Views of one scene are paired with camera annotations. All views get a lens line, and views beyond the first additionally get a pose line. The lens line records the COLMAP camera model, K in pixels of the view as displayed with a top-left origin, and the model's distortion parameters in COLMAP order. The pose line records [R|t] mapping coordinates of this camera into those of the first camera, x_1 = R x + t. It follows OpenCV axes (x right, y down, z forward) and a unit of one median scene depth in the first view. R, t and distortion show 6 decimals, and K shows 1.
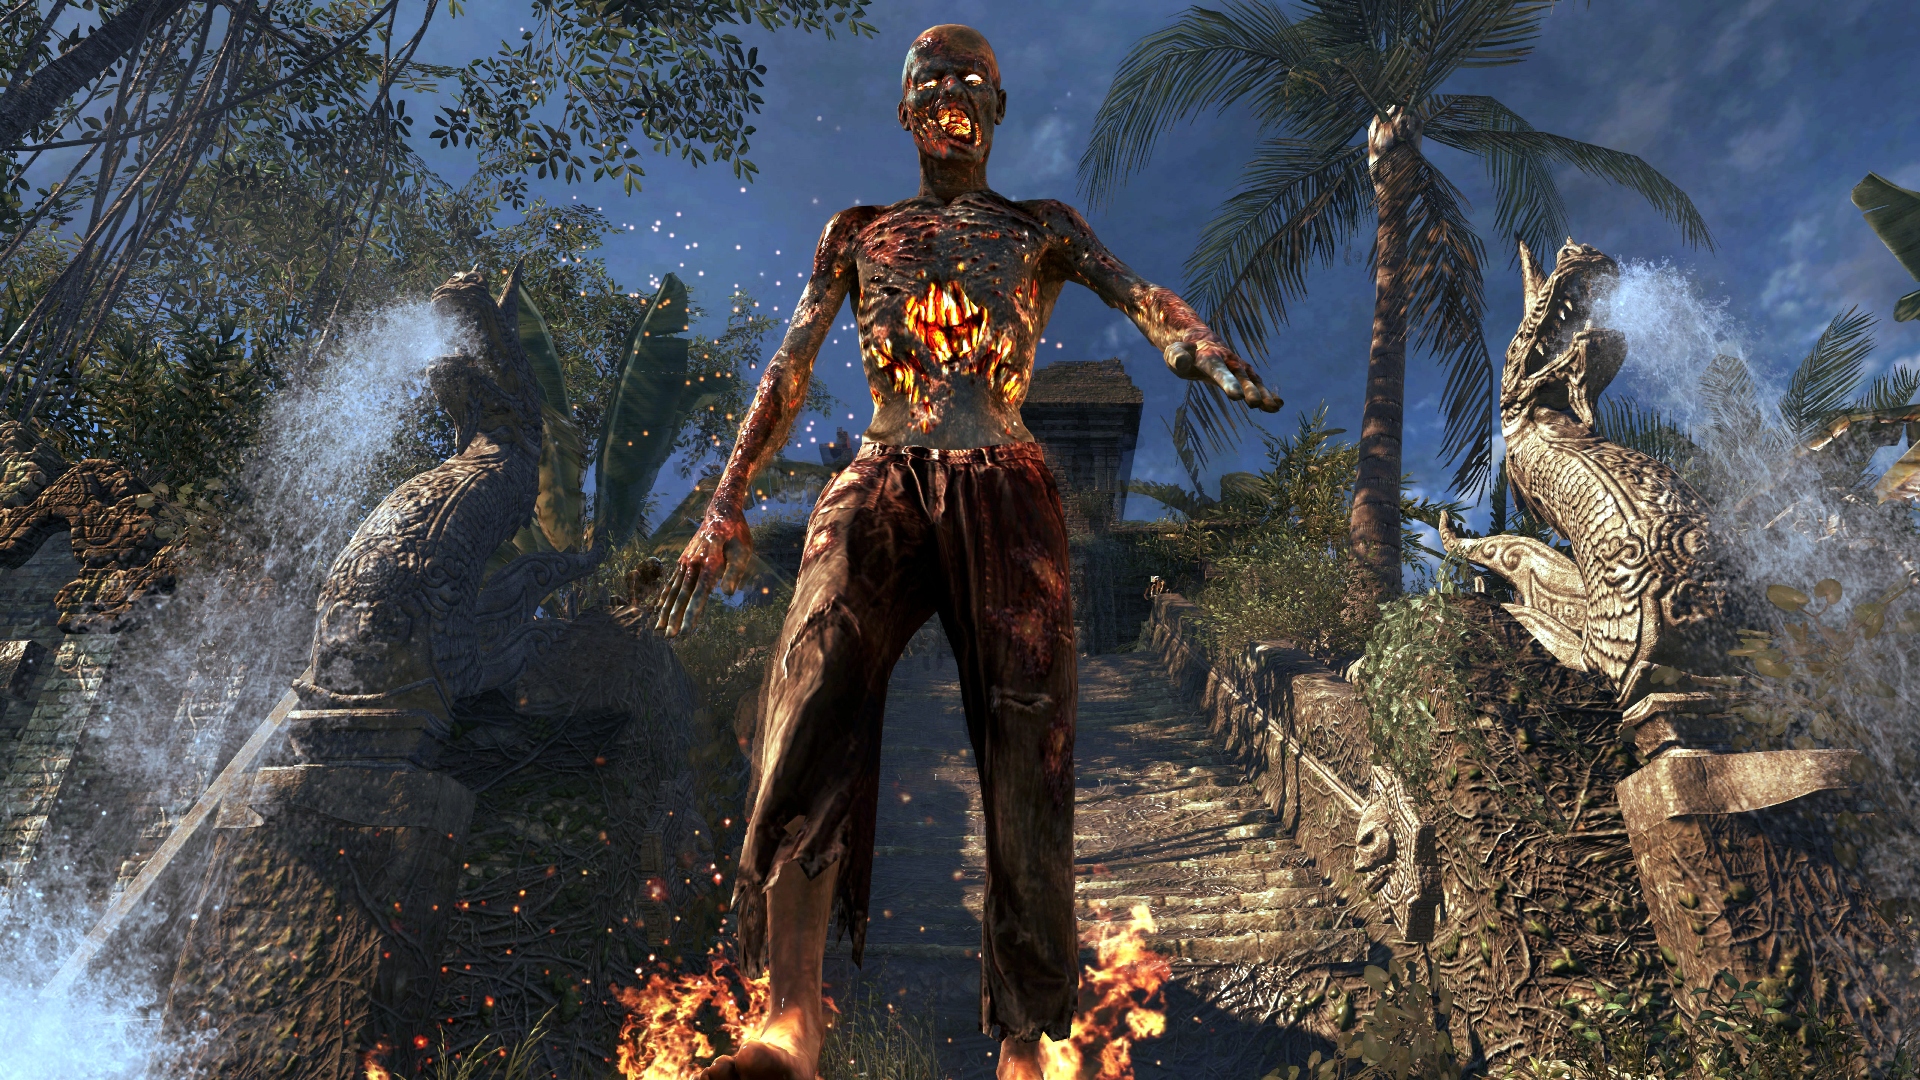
lens RADIAL K [[1129.2, 0, 960.0], [0, 1129.2, 540.0], [0, 0, 1]] dist [-0.000167, -0.000273]
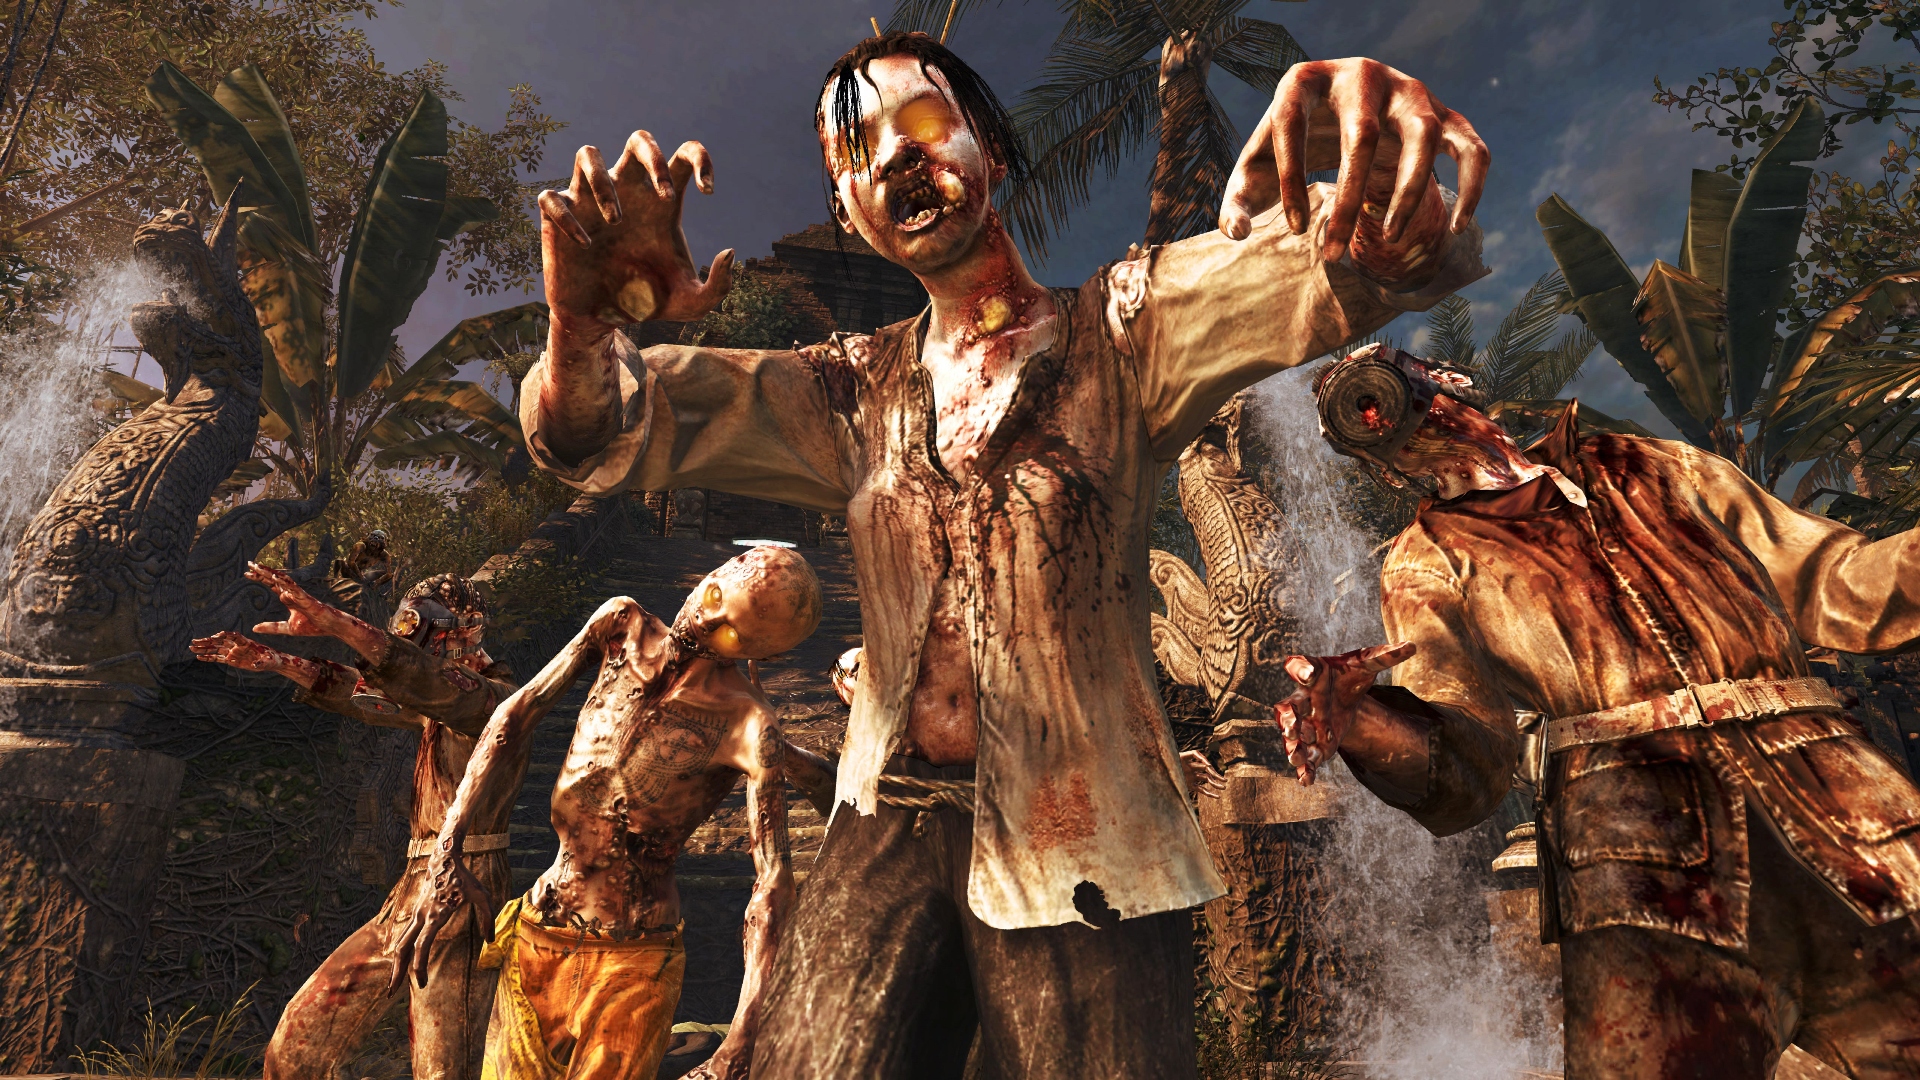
lens RADIAL K [[1129.2, 0, 960.0], [0, 1129.2, 540.0], [0, 0, 1]] dist [-0.000167, -0.000273]
pose [[0.979747, 0.068212, 0.188262, 0.068429], [-0.097272, 0.983932, 0.149717, -0.208940], [-0.175025, -0.164998, 0.970640, -0.118263]]
